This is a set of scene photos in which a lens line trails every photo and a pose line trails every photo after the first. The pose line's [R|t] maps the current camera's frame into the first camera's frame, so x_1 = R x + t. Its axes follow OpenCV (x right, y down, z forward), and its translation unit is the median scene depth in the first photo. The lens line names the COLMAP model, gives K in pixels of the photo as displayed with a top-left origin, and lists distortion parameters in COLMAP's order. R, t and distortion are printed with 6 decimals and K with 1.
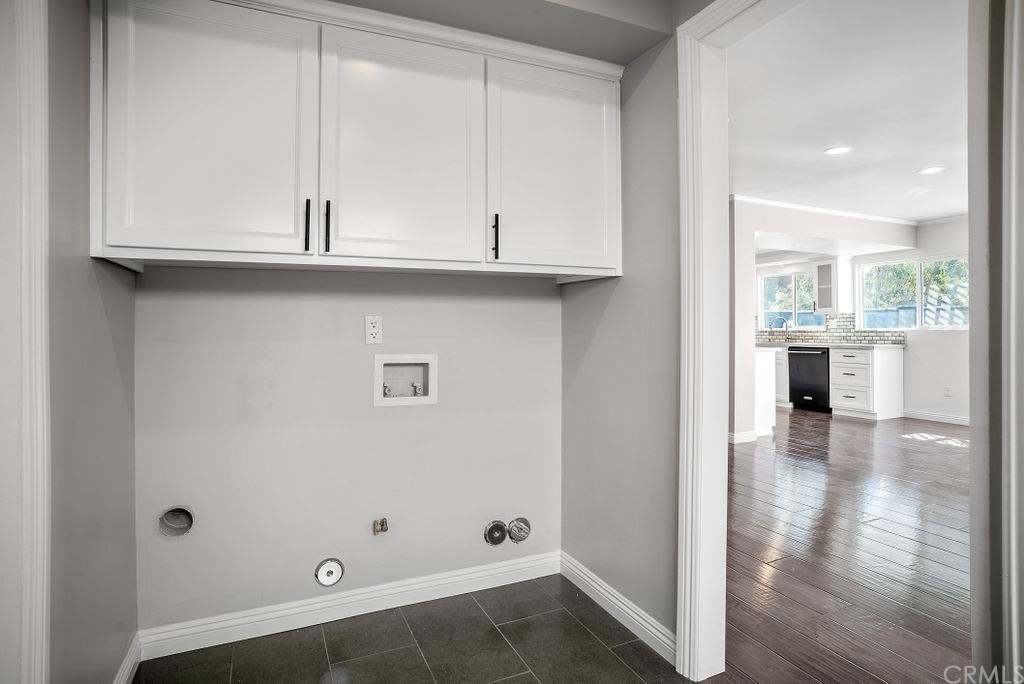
lens RADIAL K [[540.9, 0, 508.7], [0, 540.9, 336.7], [0, 0, 1]] dist [-0.062606, 0.030808]
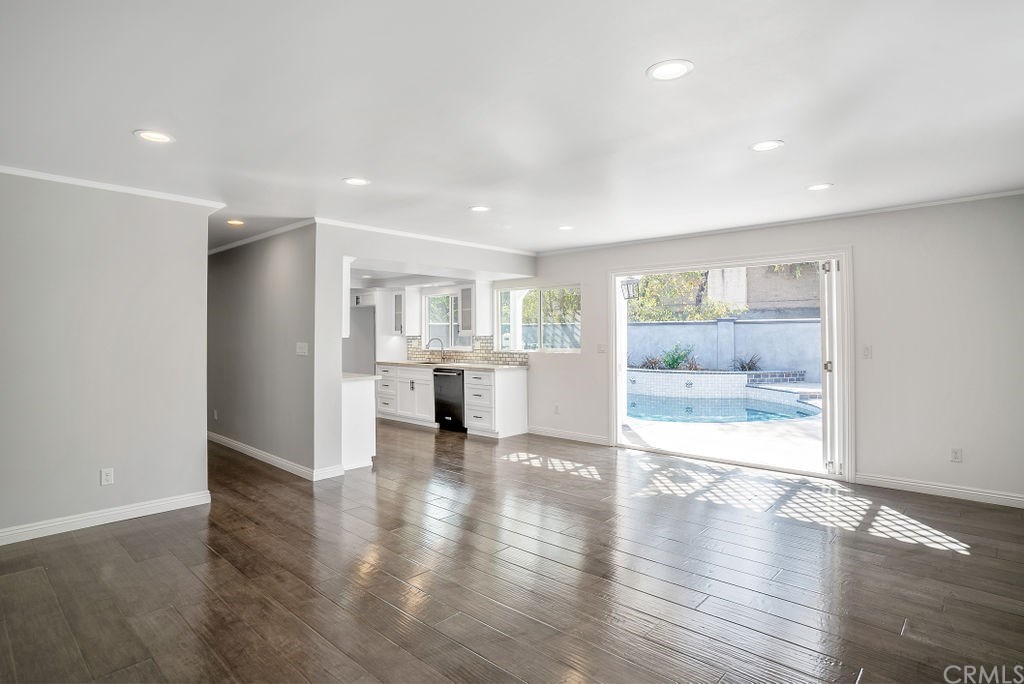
lens RADIAL K [[540.9, 0, 508.0], [0, 540.9, 336.6], [0, 0, 1]] dist [-0.062606, 0.030808]
pose [[0.922870, 0.001773, 0.385108, 0.279419], [0.001732, 0.999960, -0.008753, -0.033922], [-0.385108, 0.008745, 0.922830, -0.003018]]
